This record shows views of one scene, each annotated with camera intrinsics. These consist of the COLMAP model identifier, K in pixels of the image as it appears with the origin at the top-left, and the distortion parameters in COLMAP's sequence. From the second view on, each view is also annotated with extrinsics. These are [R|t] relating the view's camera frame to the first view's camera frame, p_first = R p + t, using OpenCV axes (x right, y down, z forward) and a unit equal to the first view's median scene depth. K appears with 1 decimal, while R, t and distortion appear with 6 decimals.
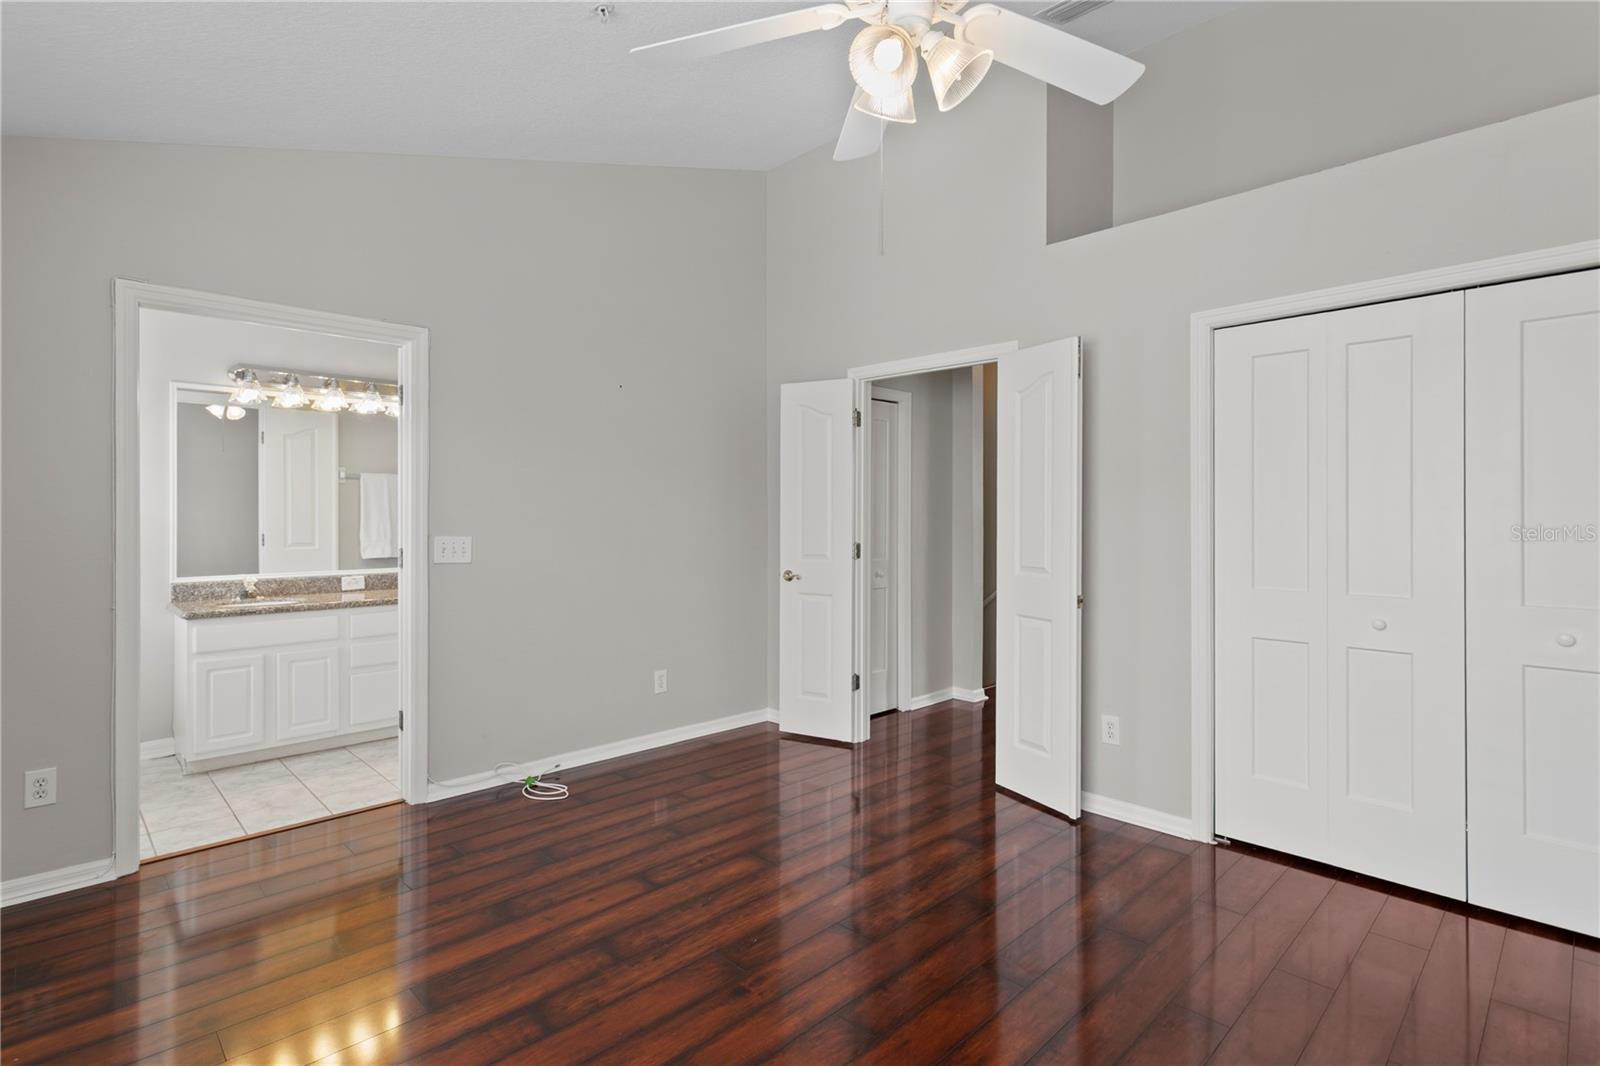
lens RADIAL K [[757.9, 0, 783.3], [0, 757.9, 524.4], [0, 0, 1]] dist [0.001337, 0.002695]
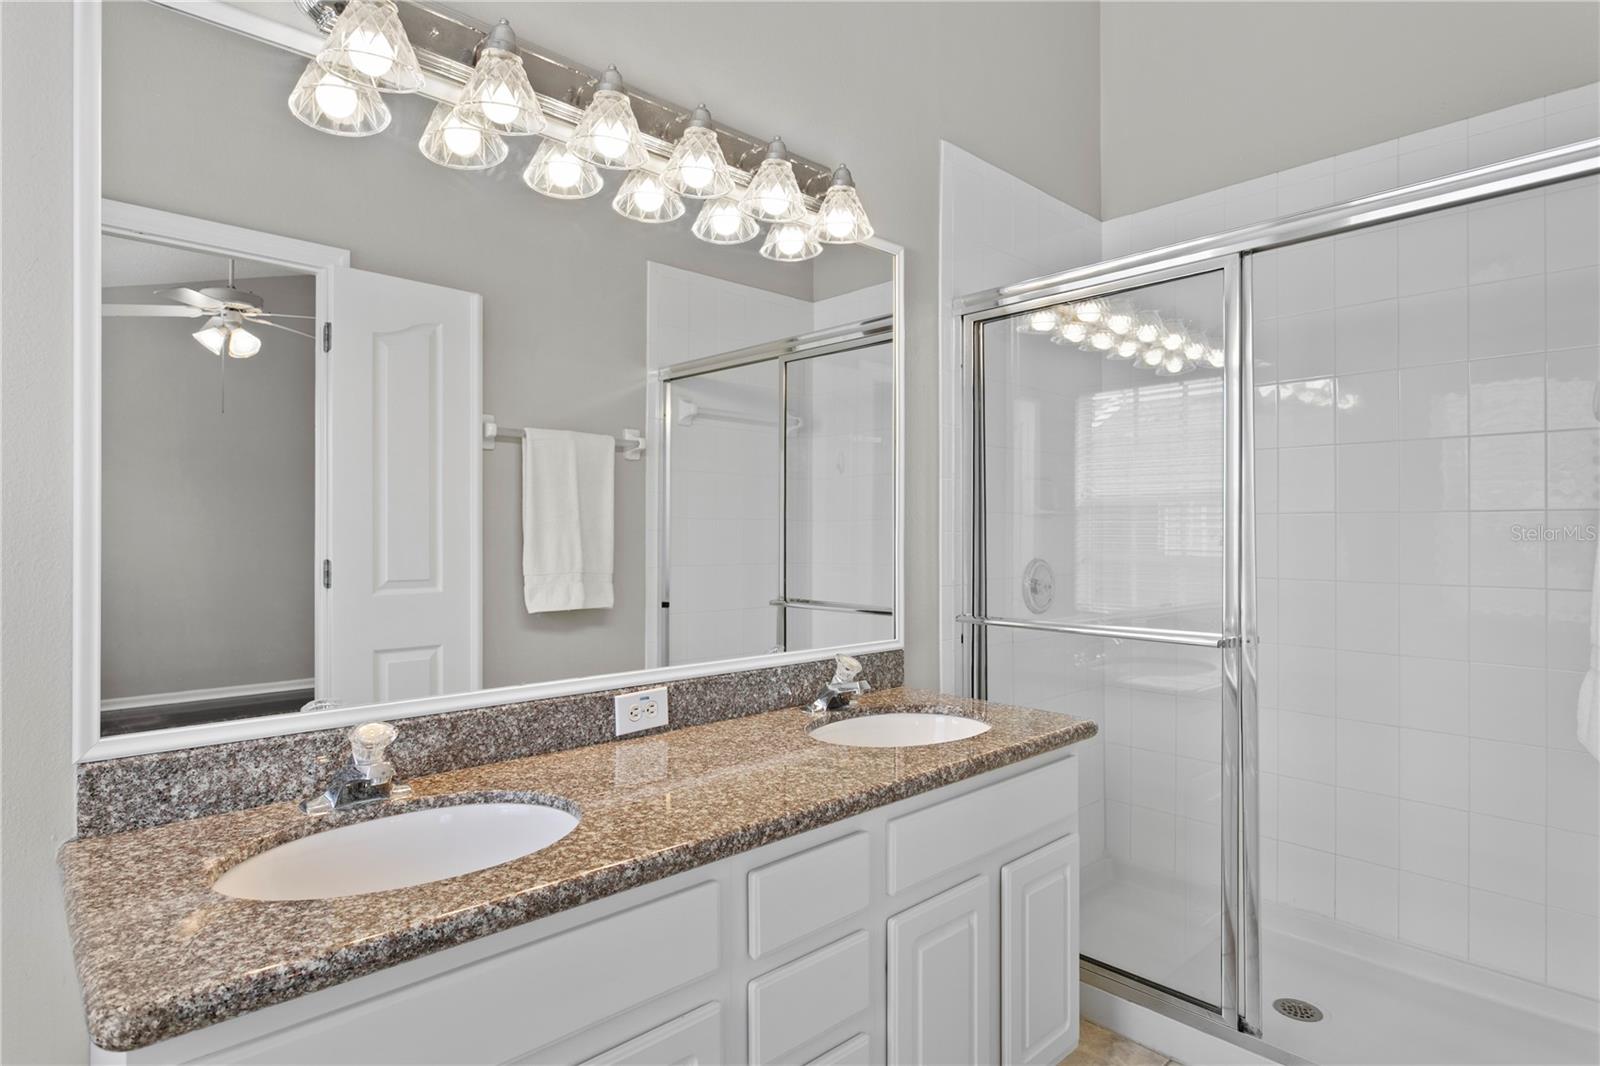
lens RADIAL K [[849.8, 0, 814.7], [0, 849.8, 536.4], [0, 0, 1]] dist [-0.010457, 0.006782]
pose [[0.999964, 0.000980, -0.008452, -0.493168], [-0.001087, 0.999920, -0.012634, 0.006180], [0.008439, 0.012643, 0.999884, 0.635045]]
